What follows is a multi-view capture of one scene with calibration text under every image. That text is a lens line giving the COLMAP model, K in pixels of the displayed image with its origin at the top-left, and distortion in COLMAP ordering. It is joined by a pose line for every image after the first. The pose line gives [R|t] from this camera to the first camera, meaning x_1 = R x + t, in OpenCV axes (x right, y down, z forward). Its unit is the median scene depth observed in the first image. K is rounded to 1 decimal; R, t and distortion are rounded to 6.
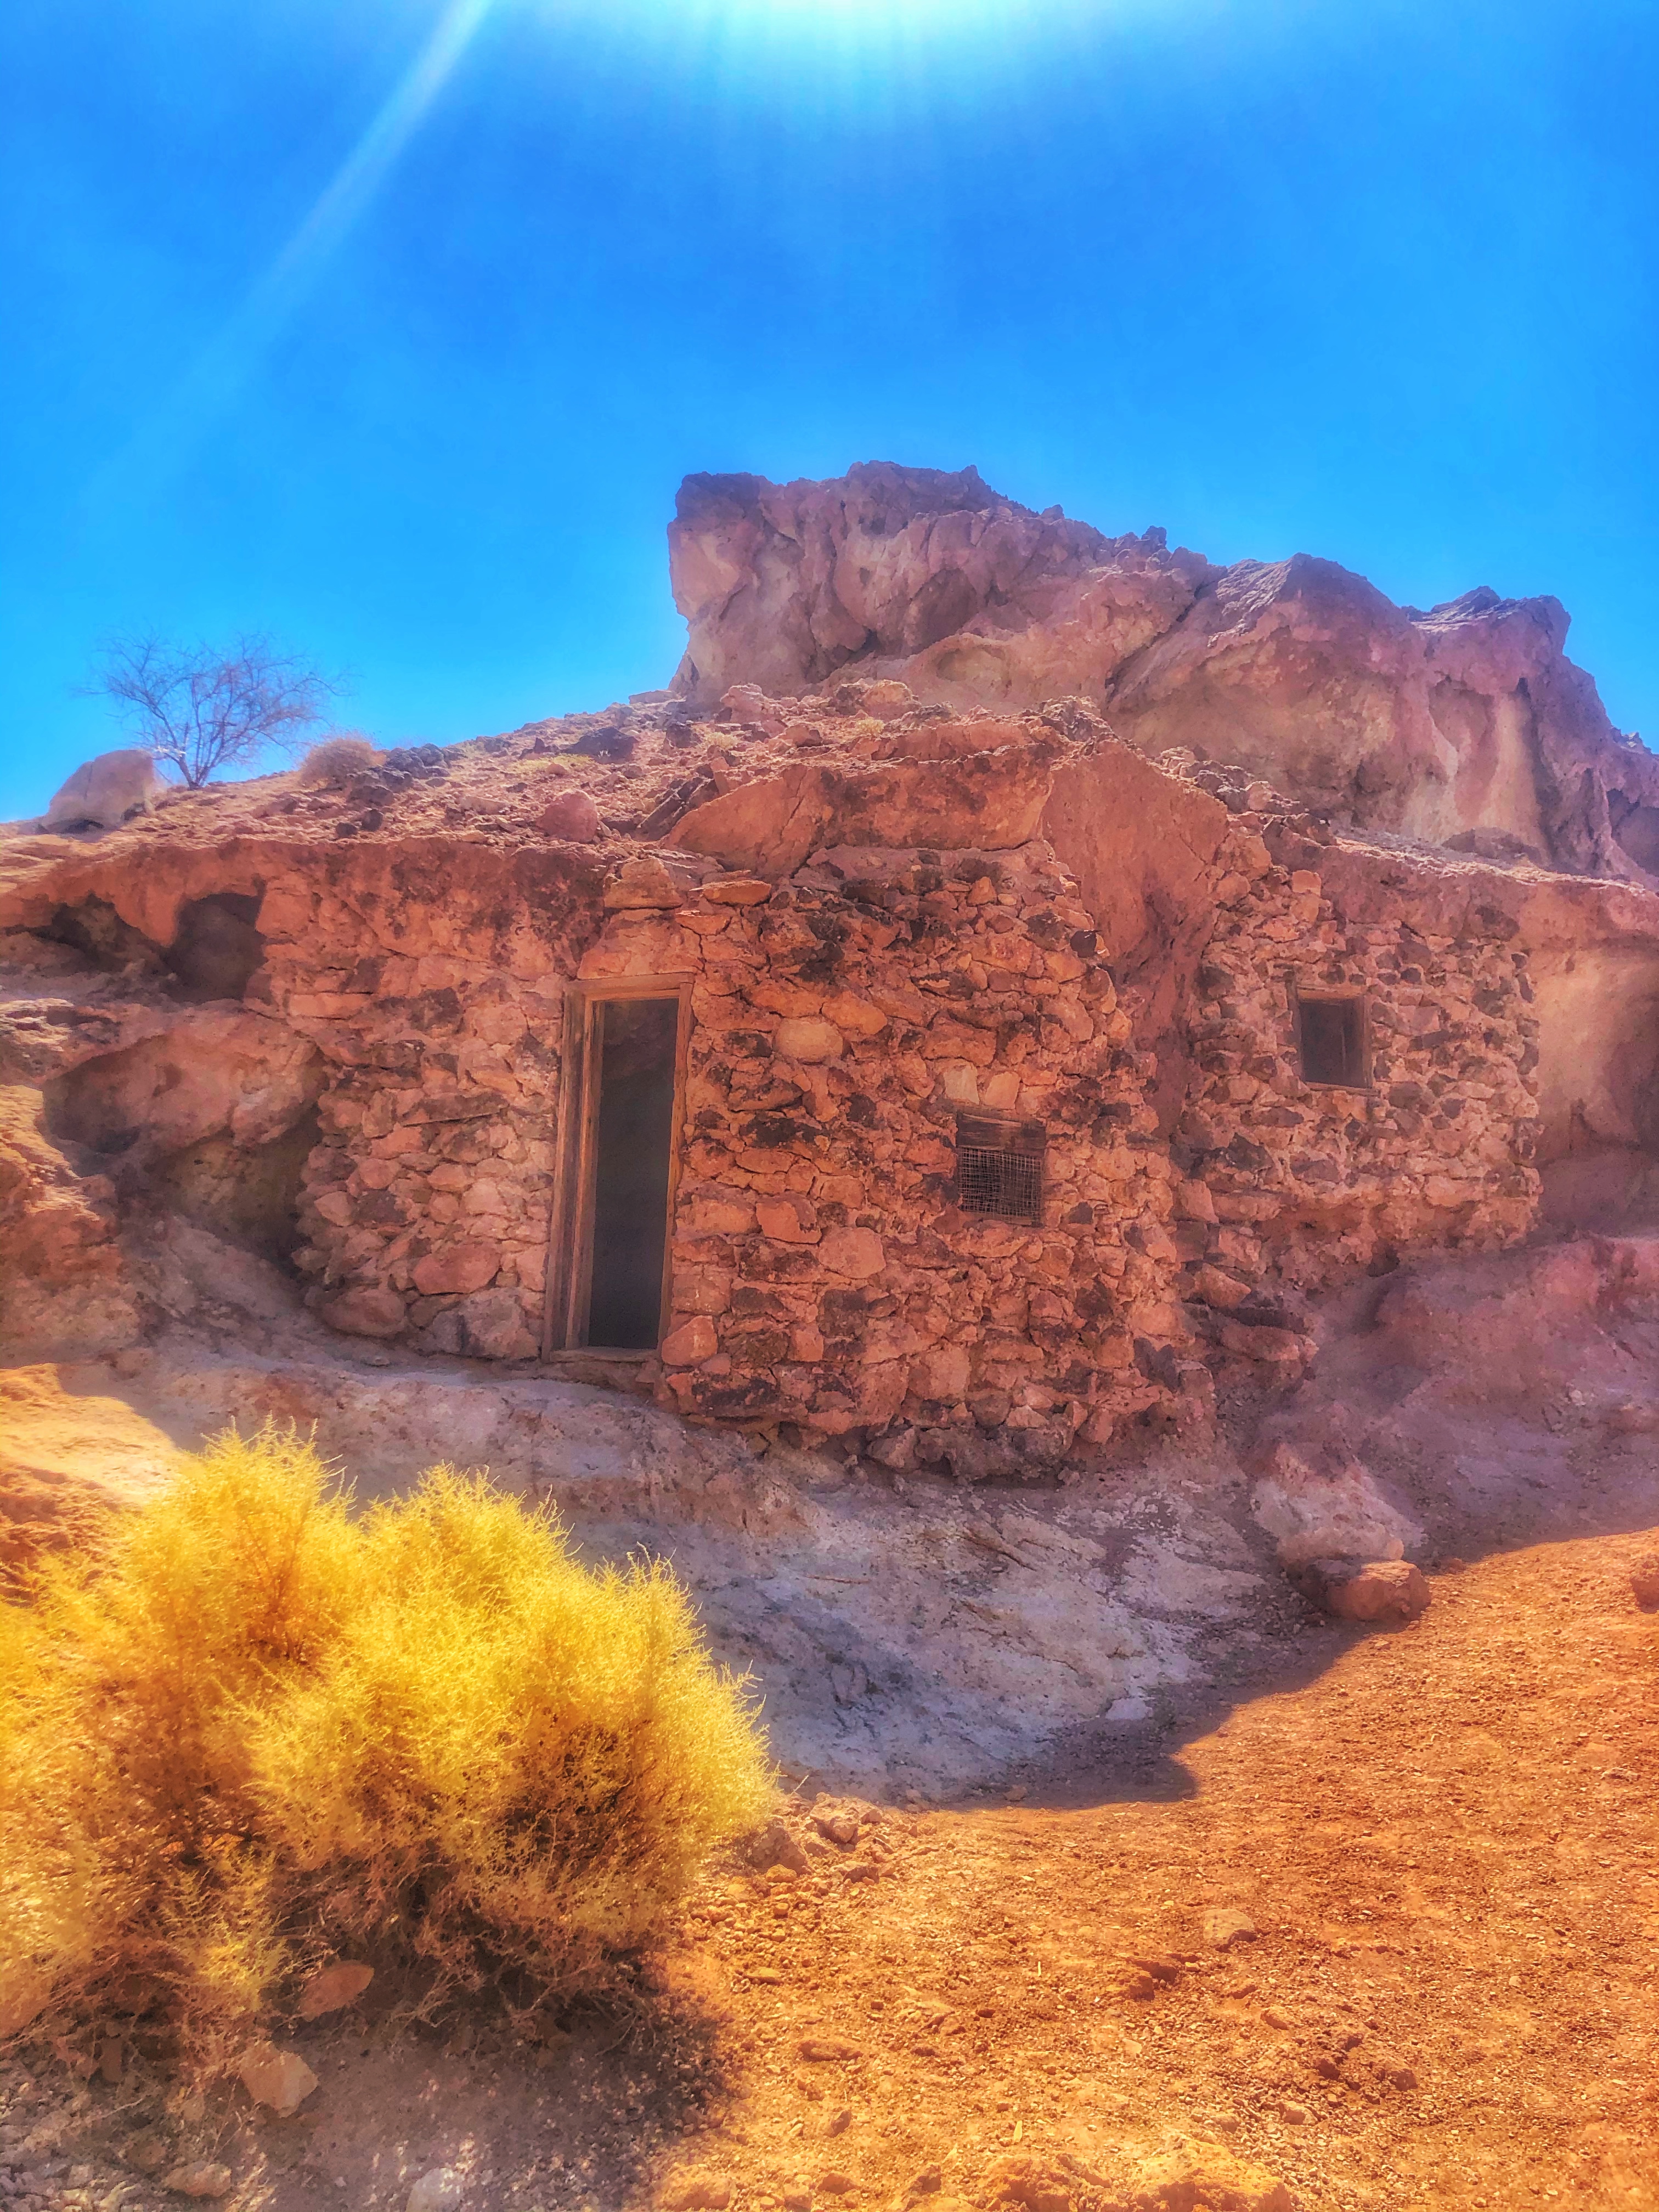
lens RADIAL K [[1750.8, 0, 829.5], [0, 1750.8, 1106.0], [0, 0, 1]] dist [0.200657, -0.678040]
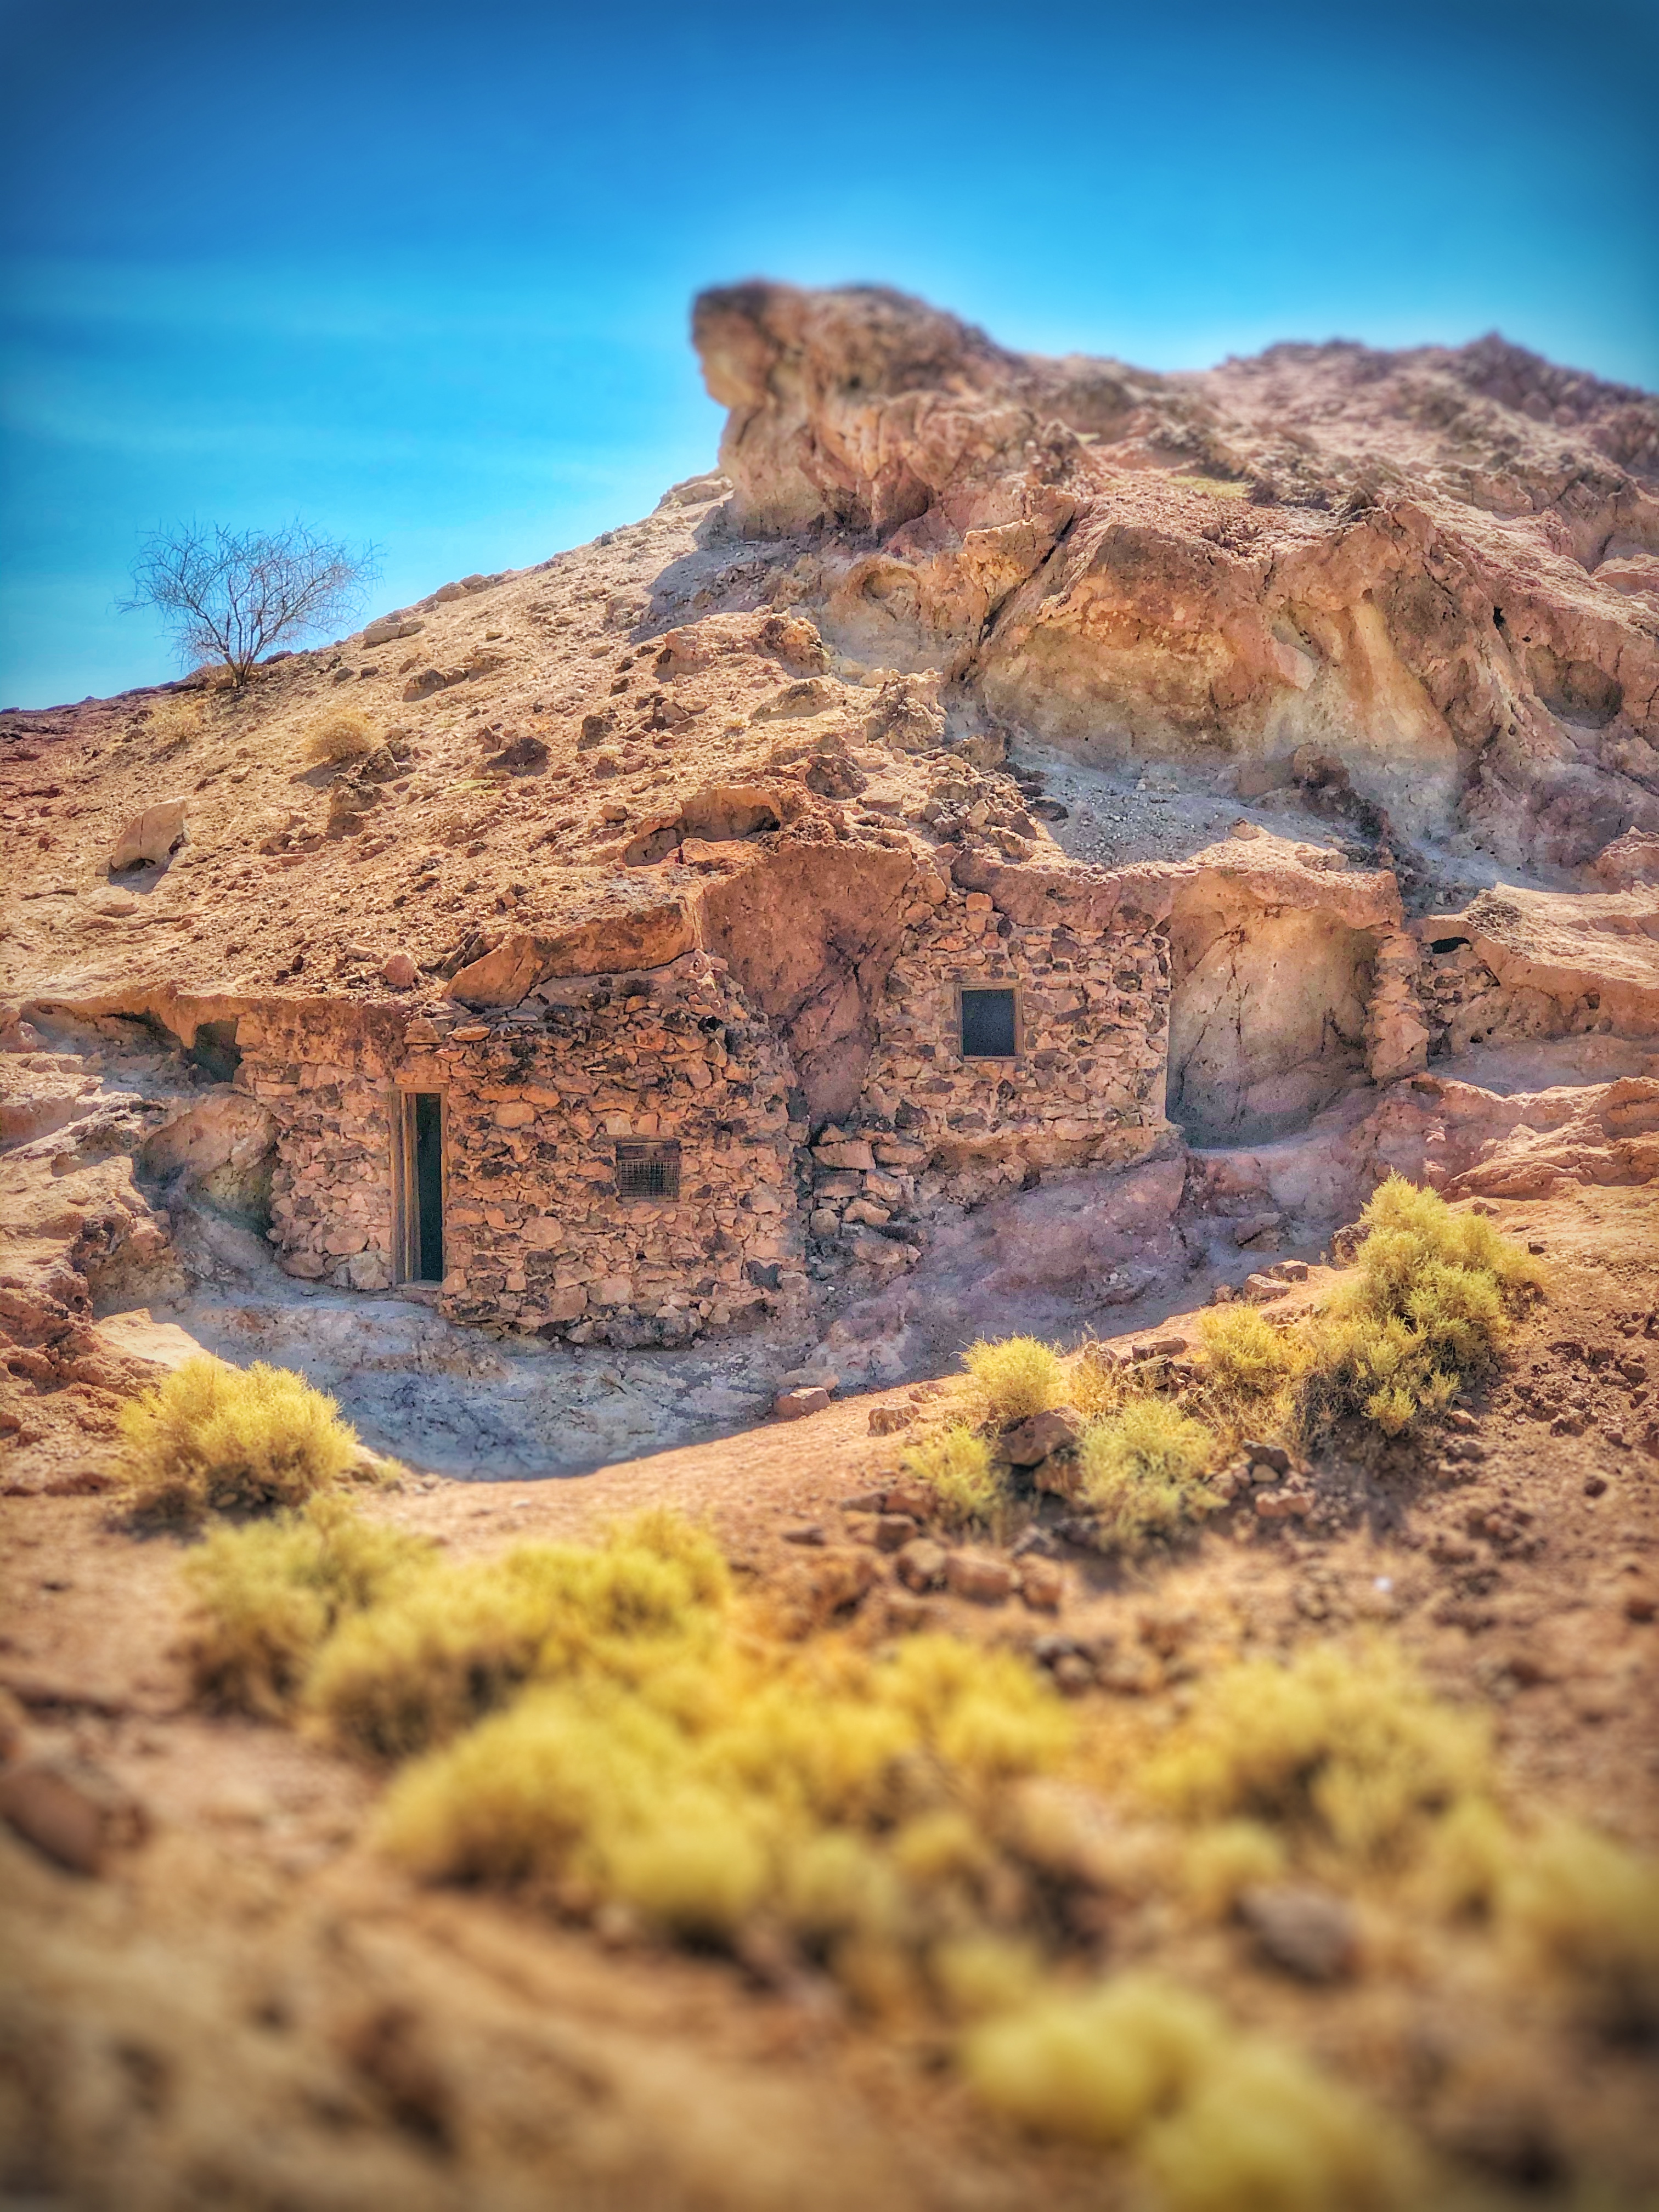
lens RADIAL K [[3685.0, 0, 829.5], [0, 3685.0, 1106.0], [0, 0, 1]] dist [-0.039630, 0.032658]
pose [[0.970186, -0.033126, -0.240088, 1.148921], [0.071941, 0.985329, 0.154762, -0.577156], [0.231439, -0.167420, 0.958335, -2.424557]]
